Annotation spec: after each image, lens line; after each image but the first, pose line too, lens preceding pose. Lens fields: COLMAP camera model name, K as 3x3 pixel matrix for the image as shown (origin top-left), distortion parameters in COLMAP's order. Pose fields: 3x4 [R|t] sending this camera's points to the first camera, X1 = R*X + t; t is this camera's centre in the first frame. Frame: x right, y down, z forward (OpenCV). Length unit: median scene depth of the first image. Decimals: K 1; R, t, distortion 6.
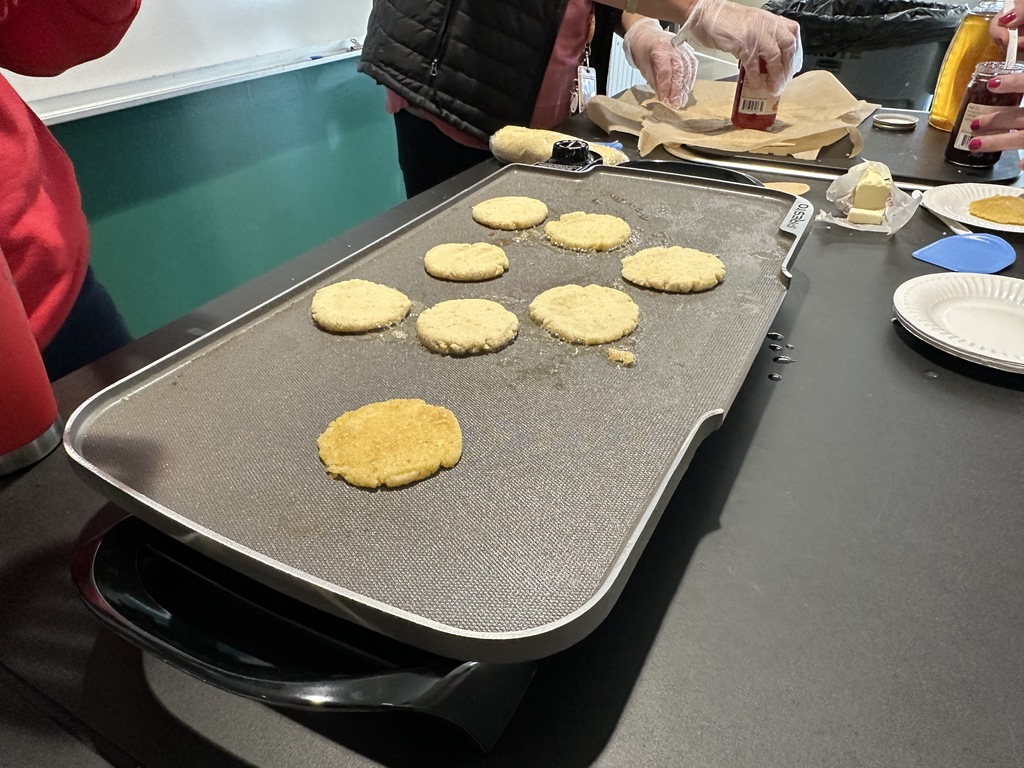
lens RADIAL K [[715.8, 0, 512.0], [0, 715.8, 384.0], [0, 0, 1]] dist [0.001315, 0.001046]
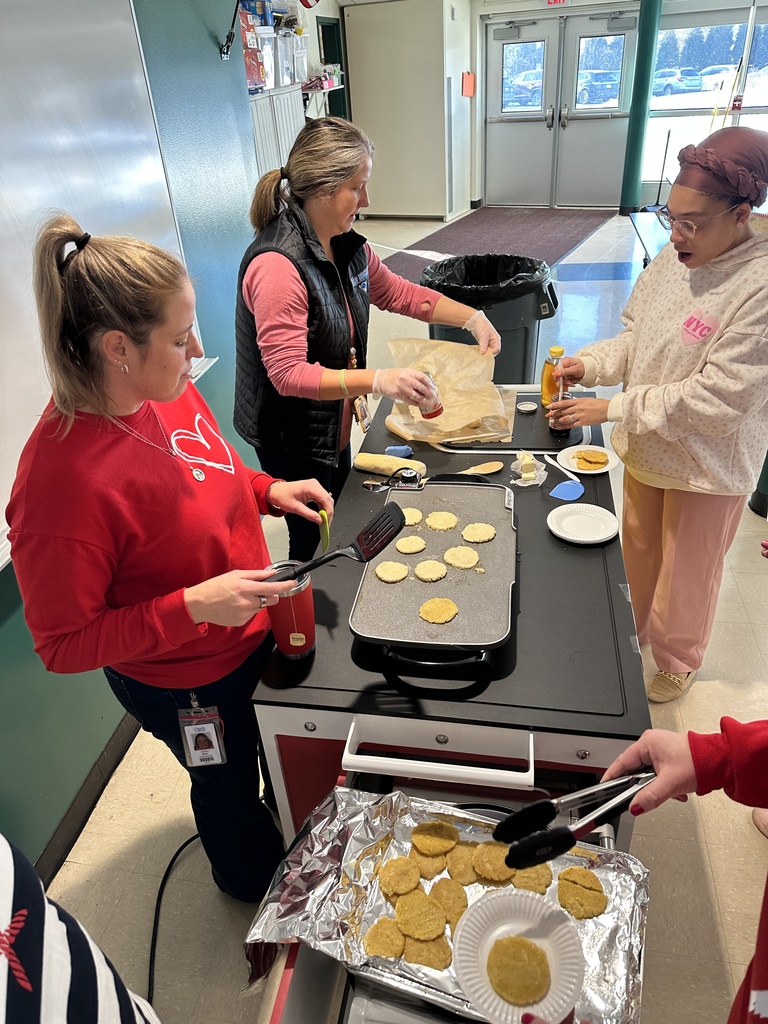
lens RADIAL K [[723.5, 0, 384.0], [0, 723.5, 512.0], [0, 0, 1]] dist [-0.000909, -0.000610]
pose [[0.946694, -0.204847, 0.248613, -0.771068], [0.212509, 0.977150, -0.004082, -0.282150], [-0.242096, 0.056697, 0.968594, -1.594985]]
